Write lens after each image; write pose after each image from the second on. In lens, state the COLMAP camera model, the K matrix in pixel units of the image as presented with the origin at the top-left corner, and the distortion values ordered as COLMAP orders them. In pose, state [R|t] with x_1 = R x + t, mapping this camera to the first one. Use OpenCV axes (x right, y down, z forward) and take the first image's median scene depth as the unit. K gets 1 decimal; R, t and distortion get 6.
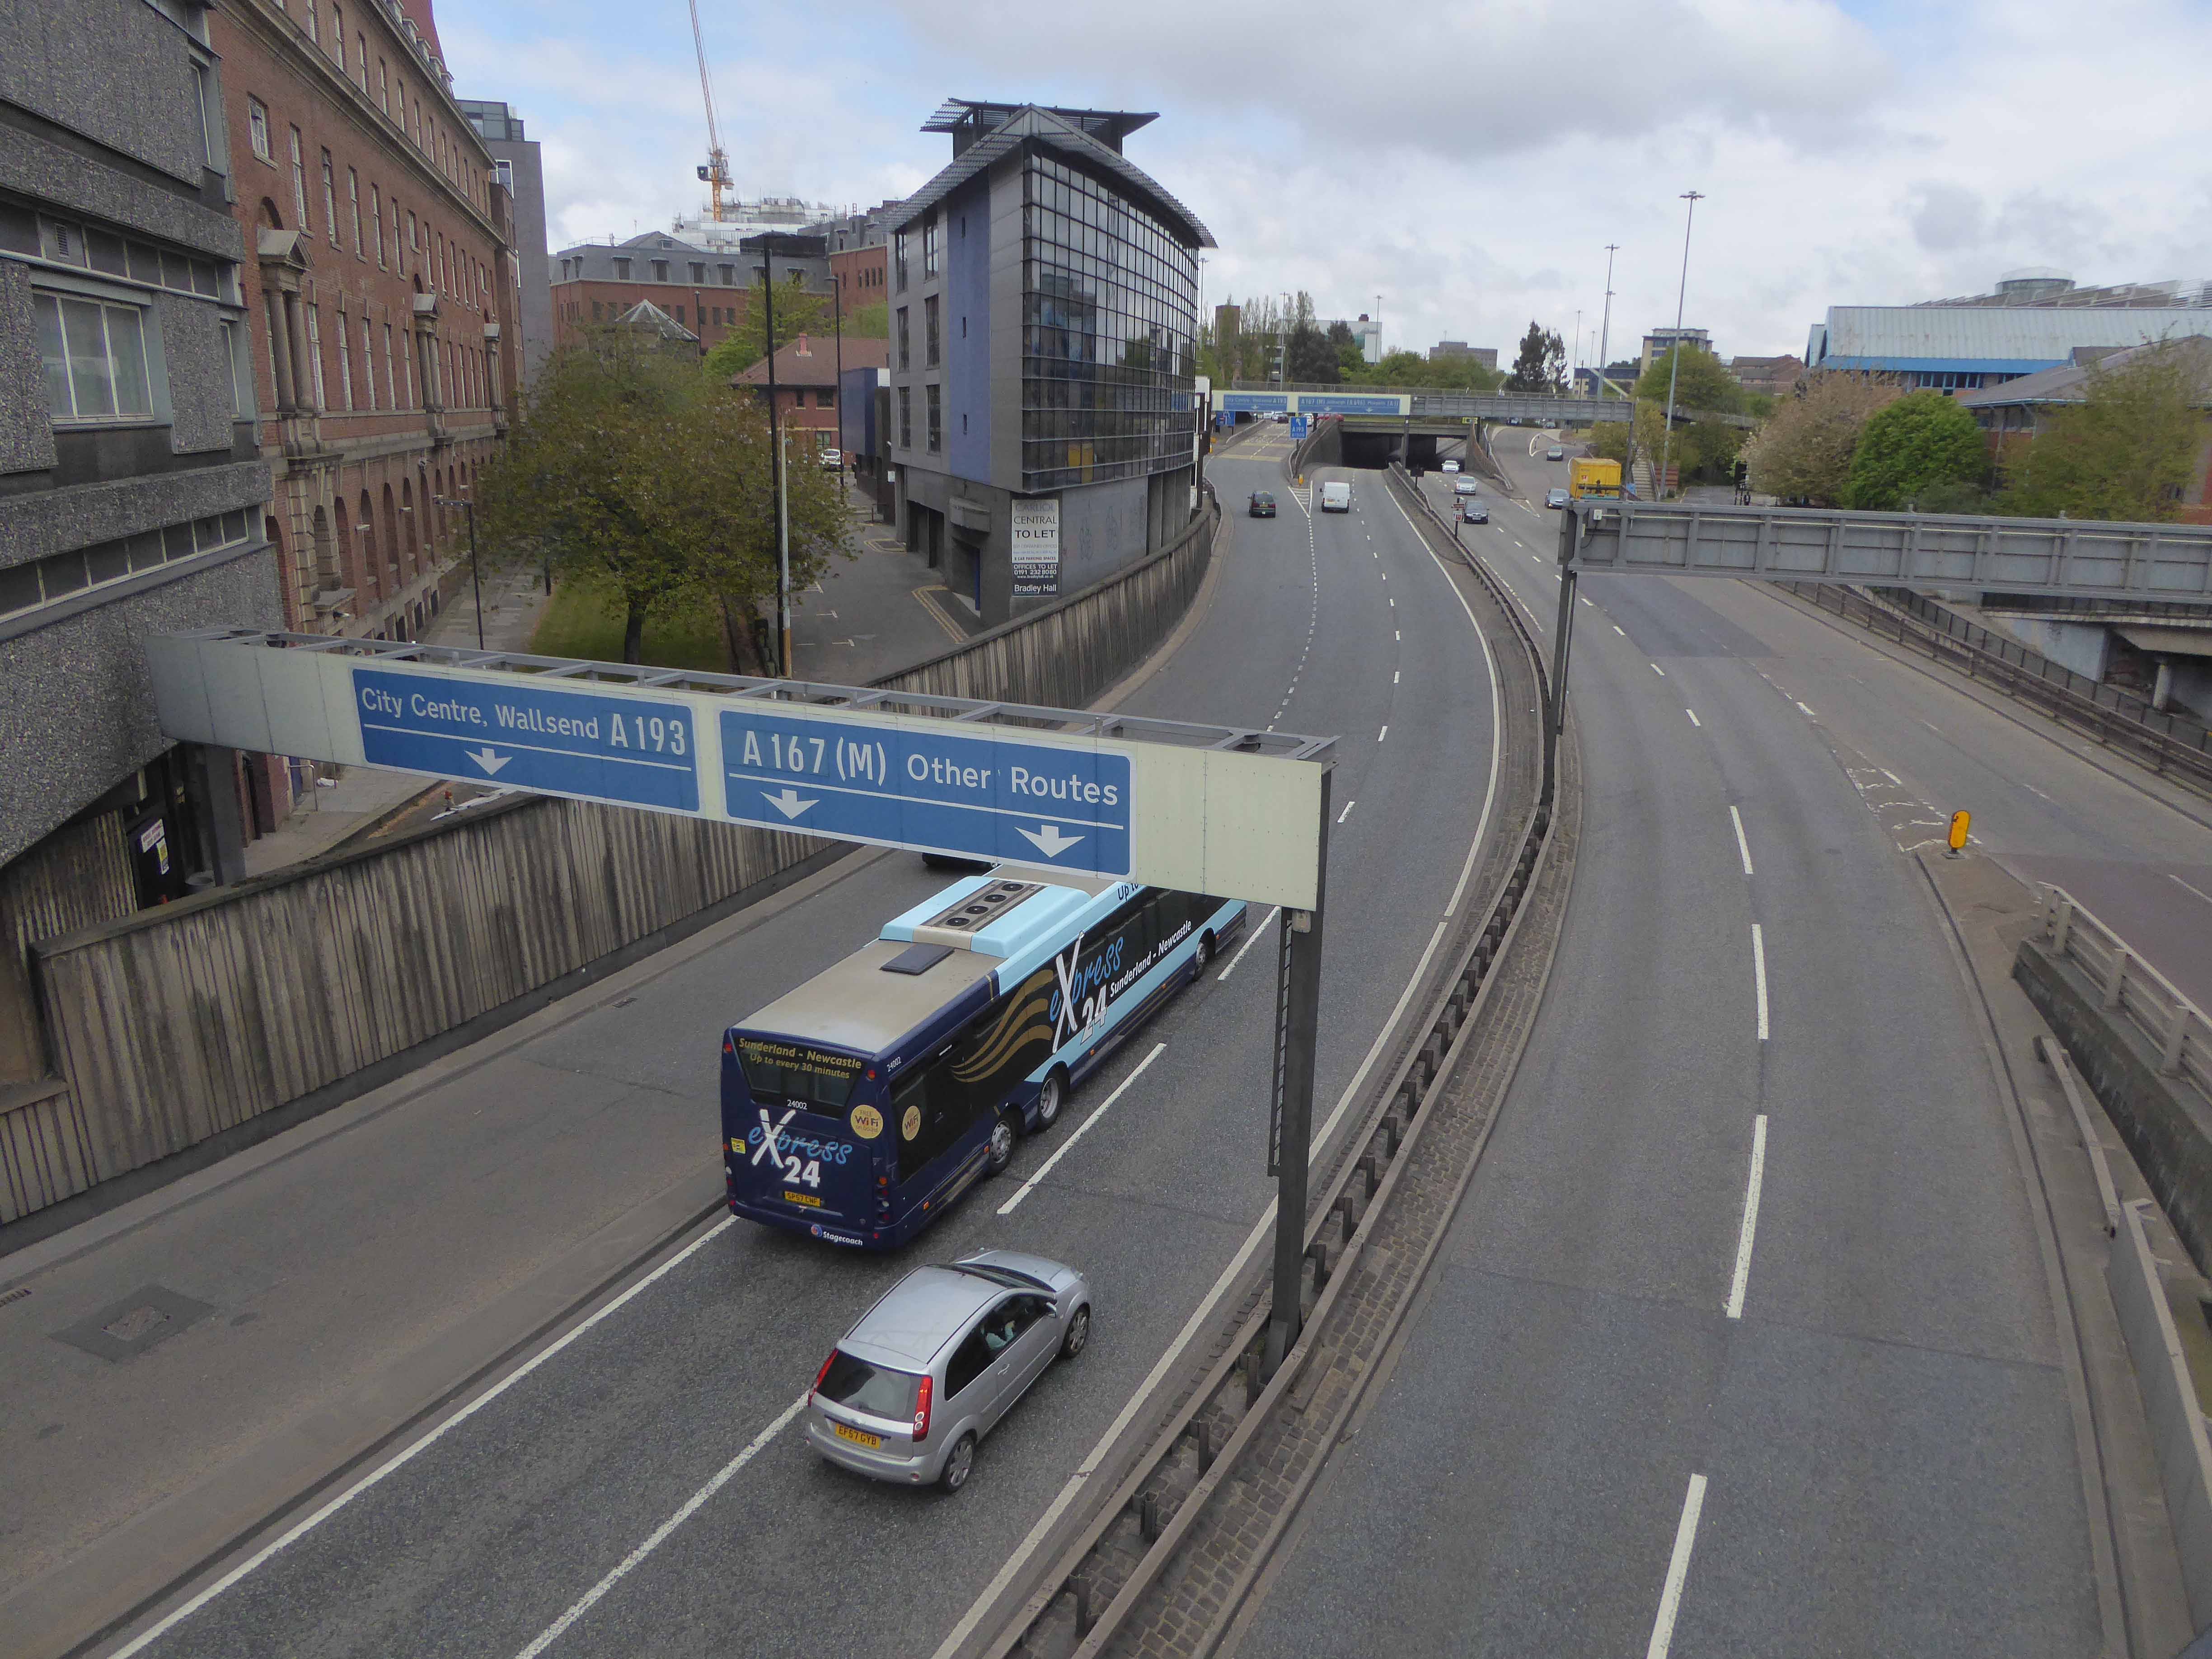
lens RADIAL K [[1496.8, 0, 1106.0], [0, 1496.8, 829.5], [0, 0, 1]] dist [-0.002515, -0.021961]
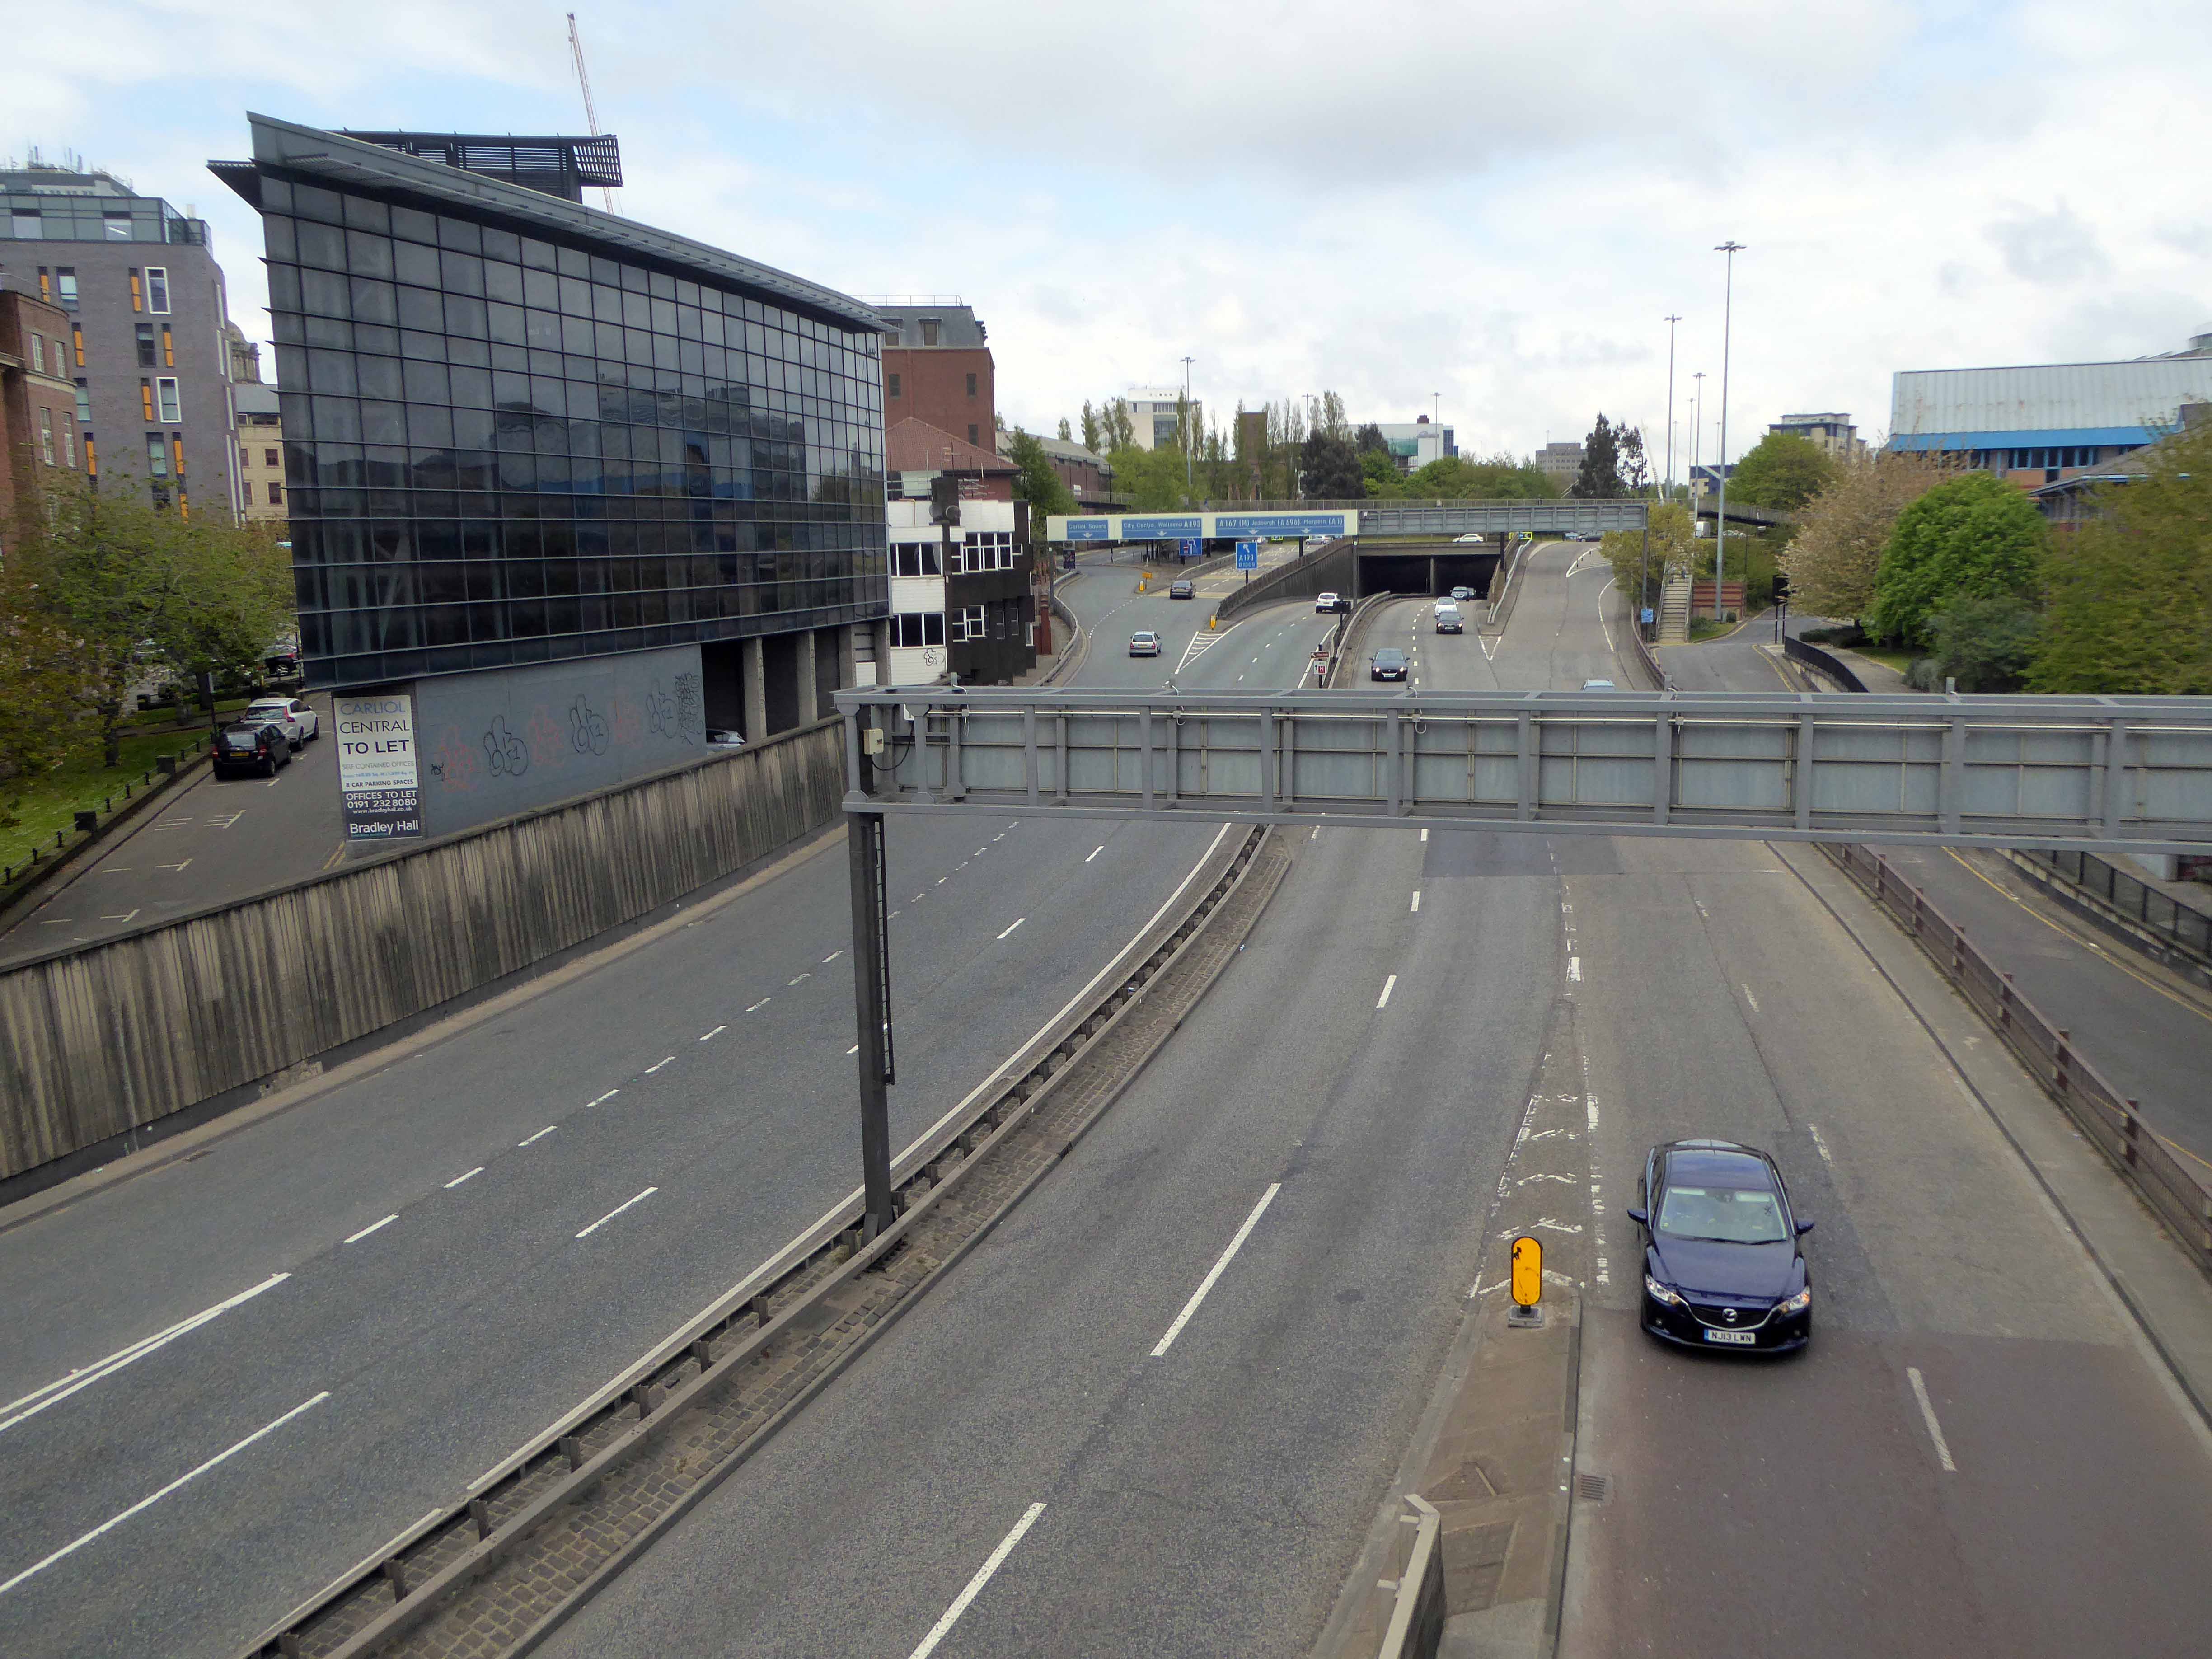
lens RADIAL K [[1792.6, 0, 1106.0], [0, 1792.6, 829.5], [0, 0, 1]] dist [-0.005394, -0.001861]
pose [[0.998143, -0.036077, -0.049073, 0.160620], [0.030273, 0.992990, -0.114257, -0.030835], [0.052851, 0.112559, 0.992238, 0.118072]]
